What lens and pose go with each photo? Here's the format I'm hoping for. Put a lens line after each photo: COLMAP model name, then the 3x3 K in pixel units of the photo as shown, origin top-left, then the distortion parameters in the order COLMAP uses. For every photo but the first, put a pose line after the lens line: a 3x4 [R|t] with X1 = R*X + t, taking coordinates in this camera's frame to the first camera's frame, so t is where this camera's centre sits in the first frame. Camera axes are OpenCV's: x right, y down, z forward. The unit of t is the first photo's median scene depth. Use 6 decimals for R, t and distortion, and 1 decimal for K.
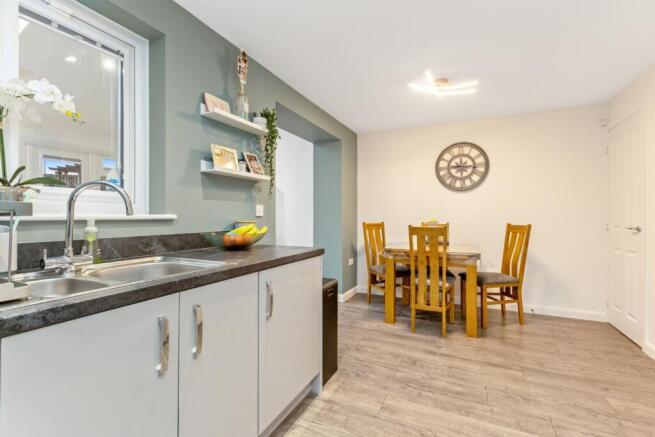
lens RADIAL K [[293.9, 0, 326.2], [0, 293.9, 208.6], [0, 0, 1]] dist [-0.002753, 0.000482]
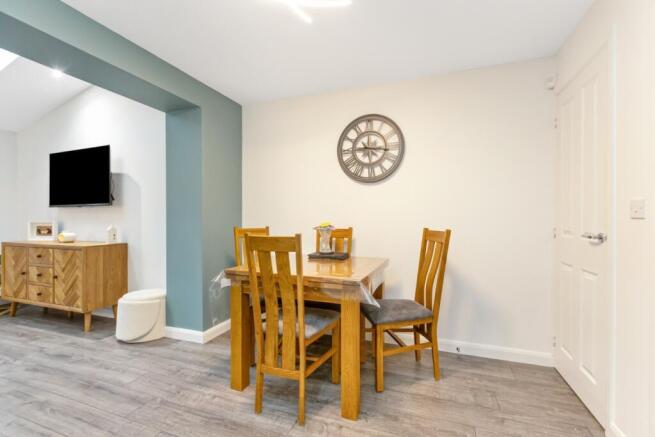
lens RADIAL K [[293.9, 0, 328.1], [0, 293.9, 214.2], [0, 0, 1]] dist [-0.002753, 0.000482]
pose [[0.993799, -0.001112, 0.111182, 0.312326], [-0.000086, 0.999942, 0.010769, 0.010320], [-0.111188, -0.010712, 0.993742, 0.331671]]
